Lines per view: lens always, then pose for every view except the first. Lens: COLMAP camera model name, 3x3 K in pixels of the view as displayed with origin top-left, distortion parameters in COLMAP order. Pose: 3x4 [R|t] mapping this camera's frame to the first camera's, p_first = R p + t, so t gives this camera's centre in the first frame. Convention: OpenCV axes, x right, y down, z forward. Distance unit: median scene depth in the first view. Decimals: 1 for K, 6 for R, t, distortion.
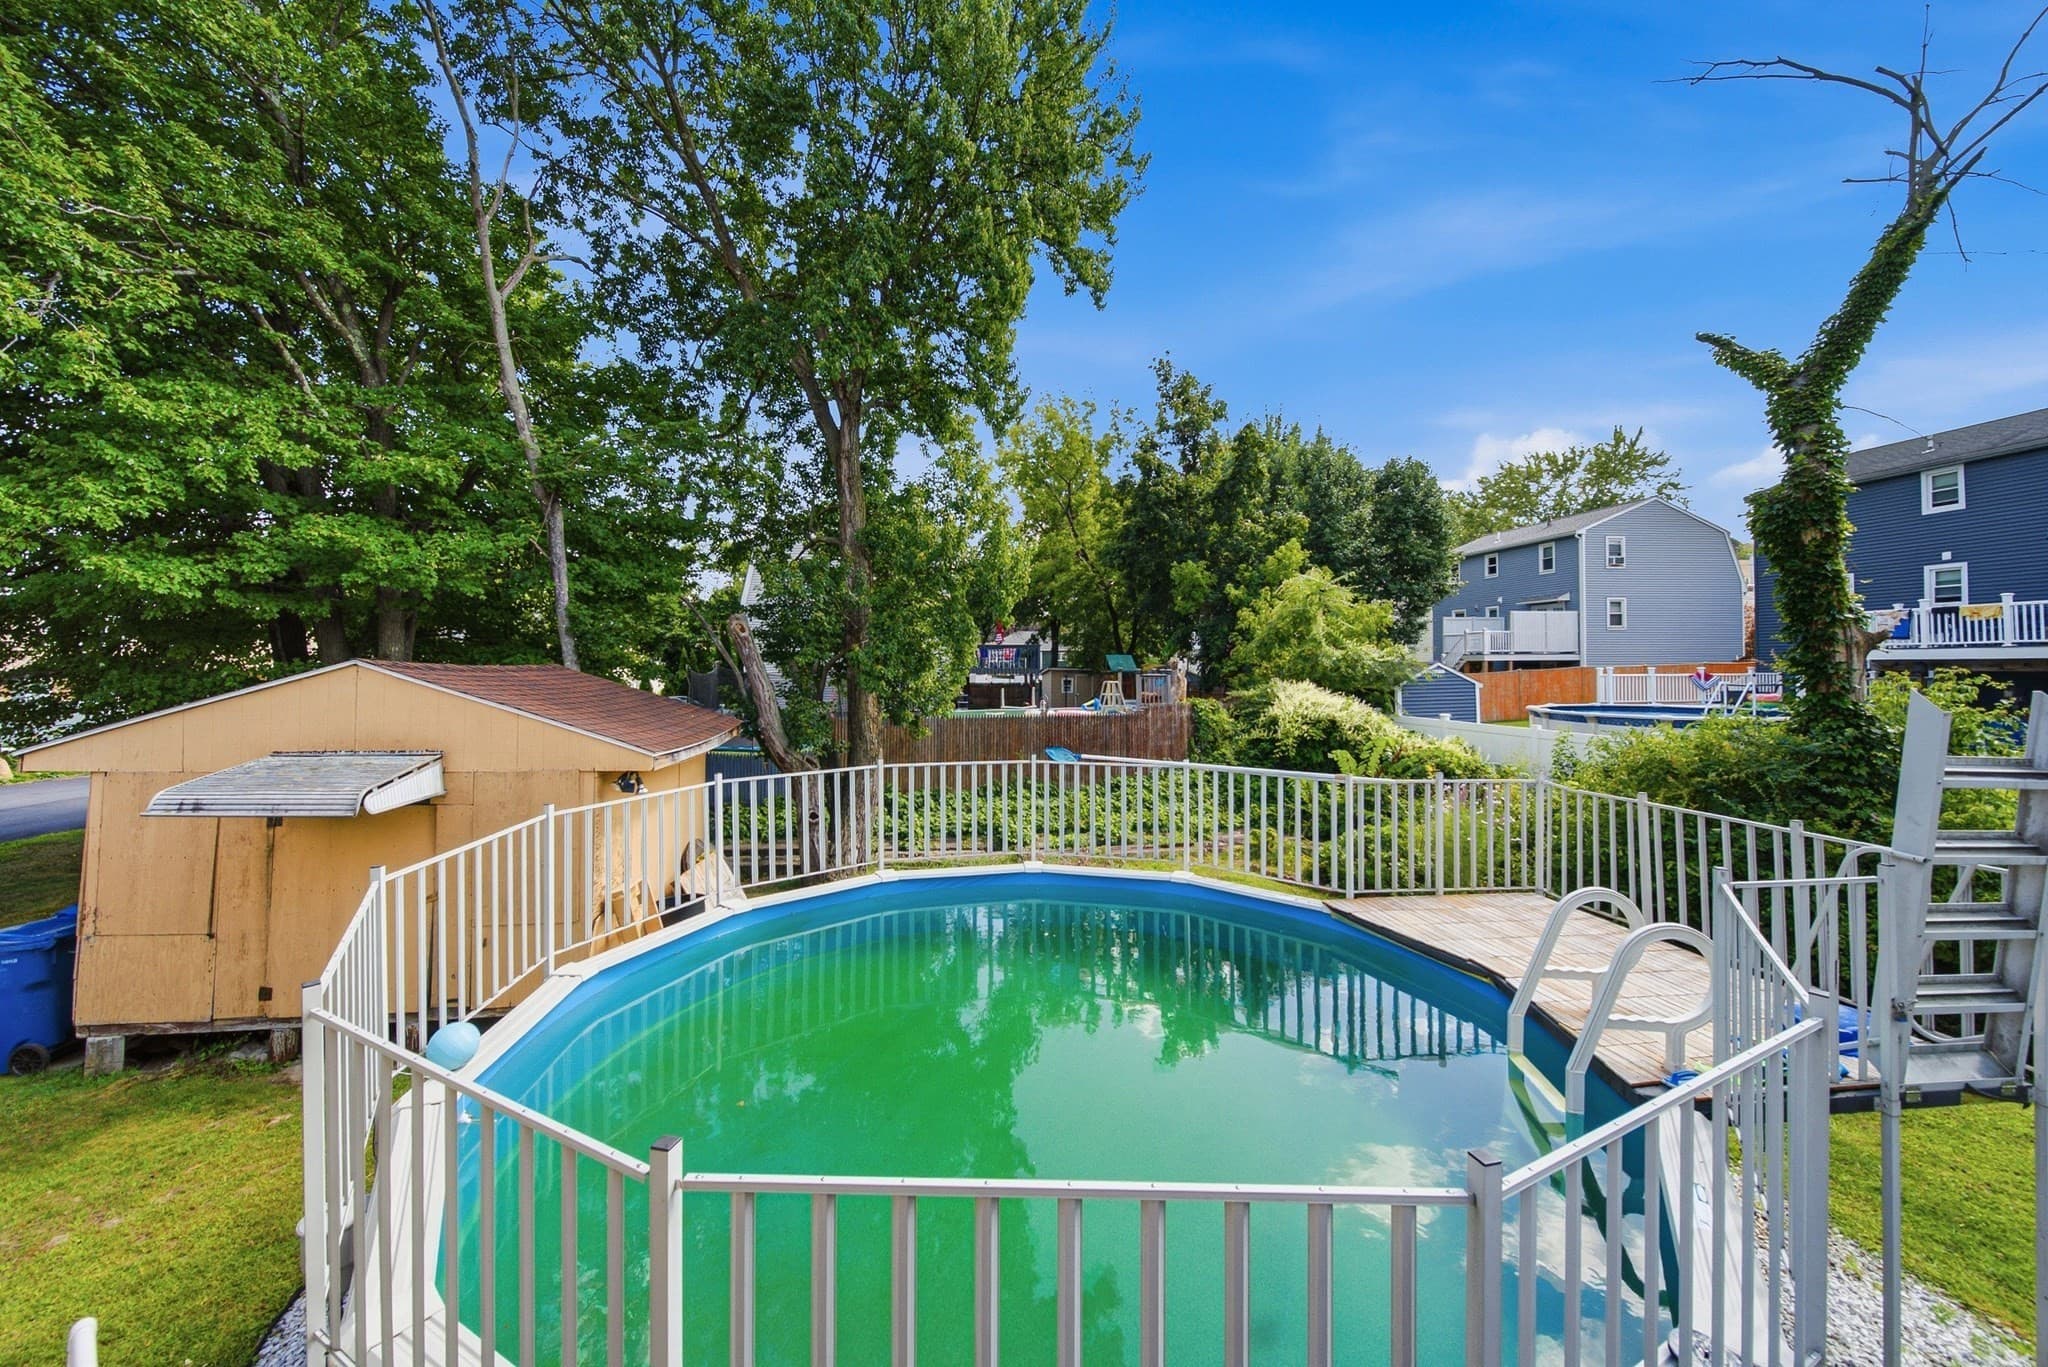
lens RADIAL K [[738.0, 0, 1018.1], [0, 738.0, 664.9], [0, 0, 1]] dist [-0.010076, 0.000193]
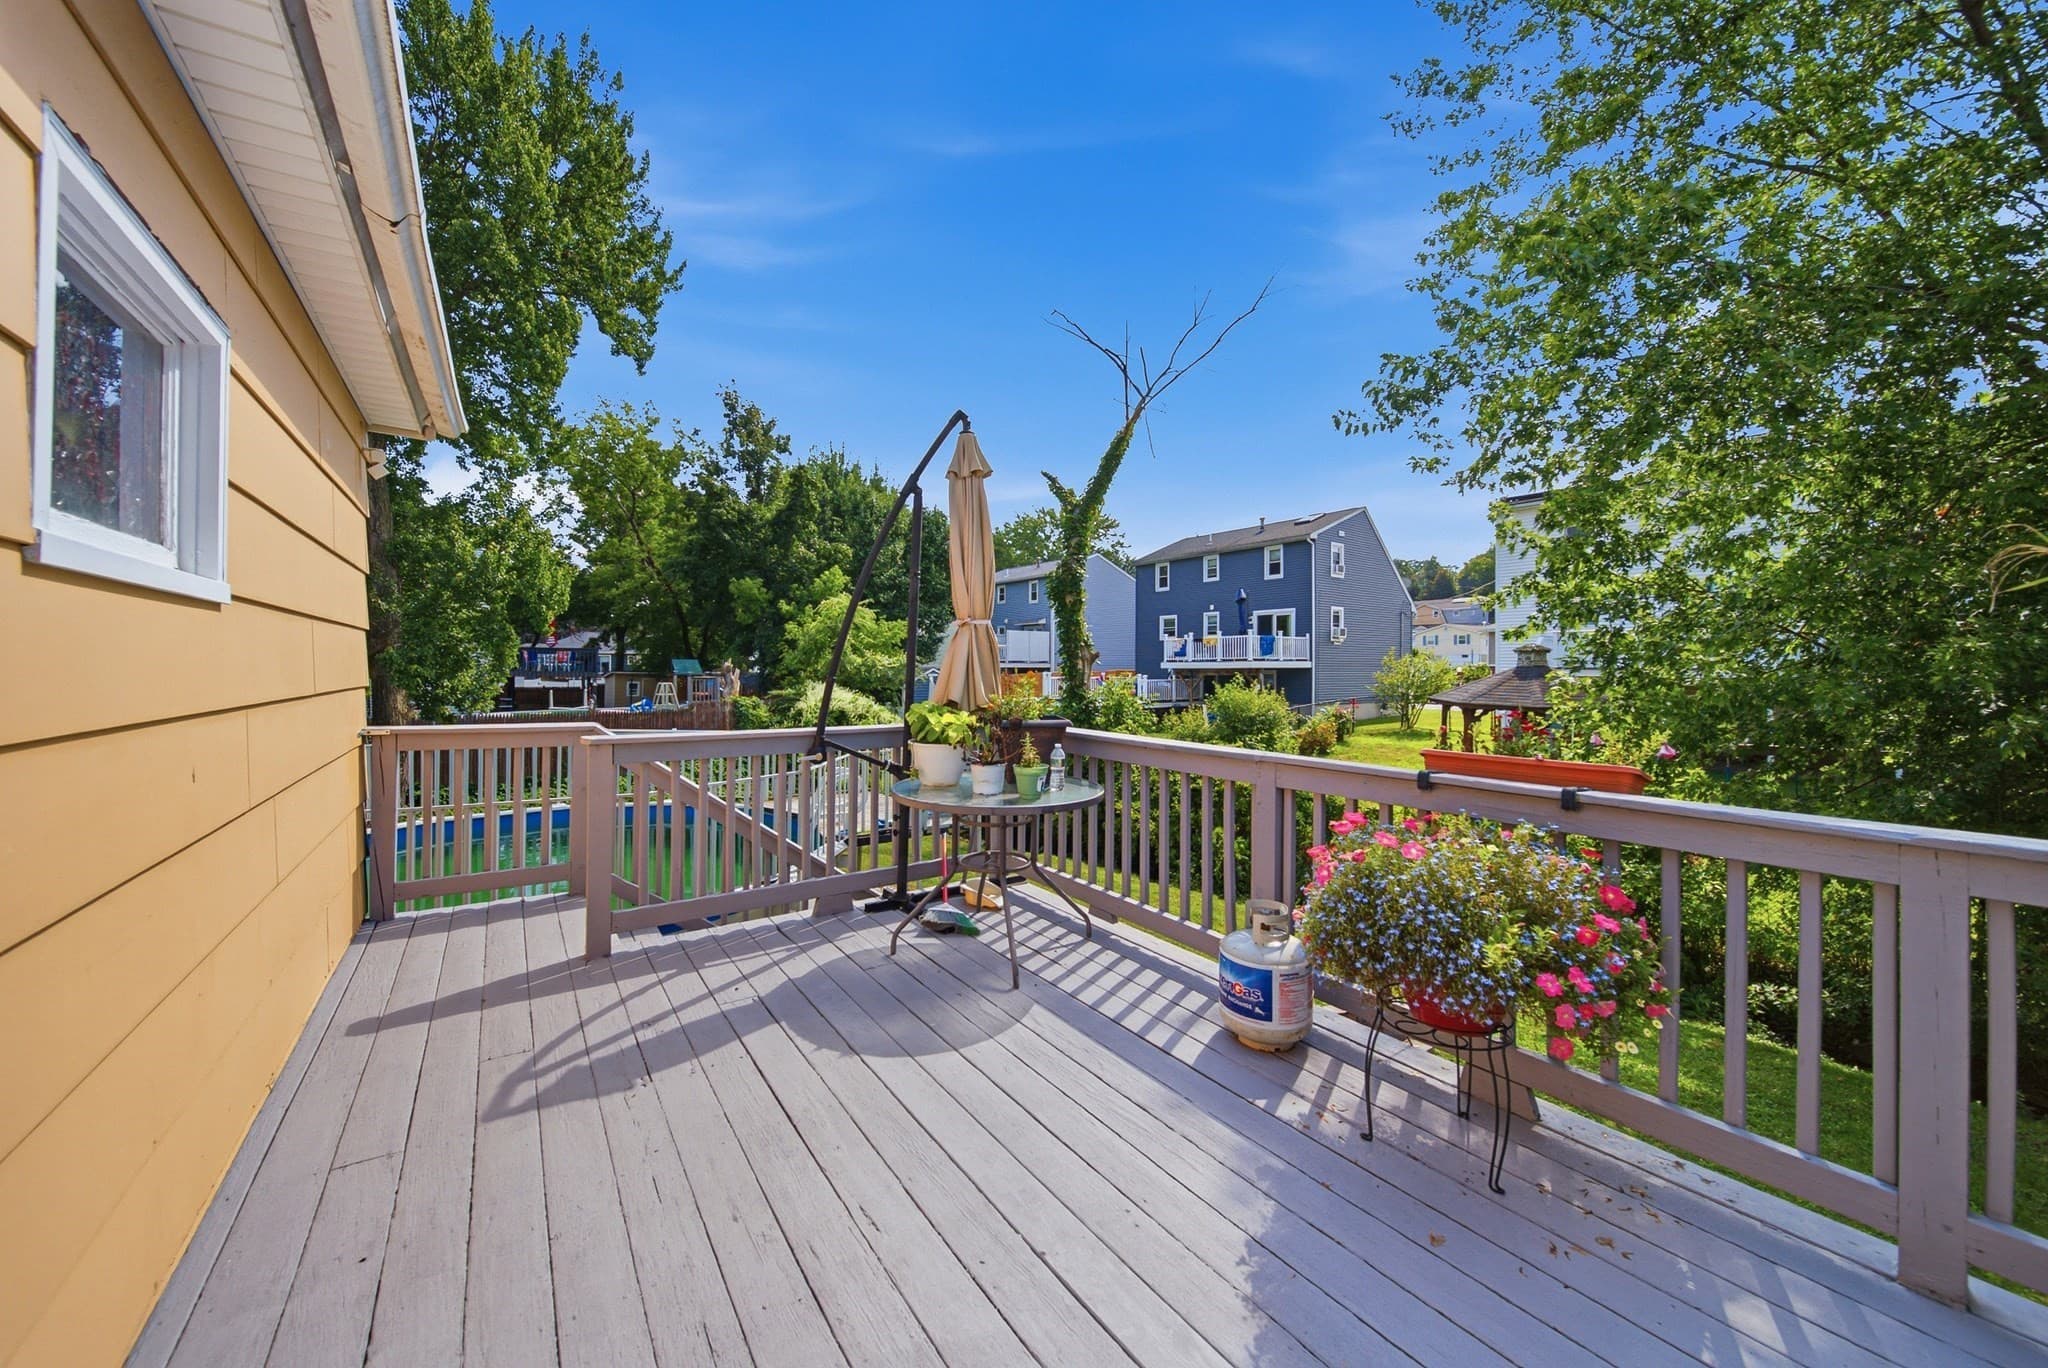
lens RADIAL K [[738.0, 0, 1026.2], [0, 738.0, 670.3], [0, 0, 1]] dist [-0.010076, 0.000193]
pose [[0.858741, 0.005300, 0.512382, 0.021376], [-0.005069, 0.999985, -0.001848, 0.001835], [-0.512385, -0.001010, 0.858755, -0.218398]]
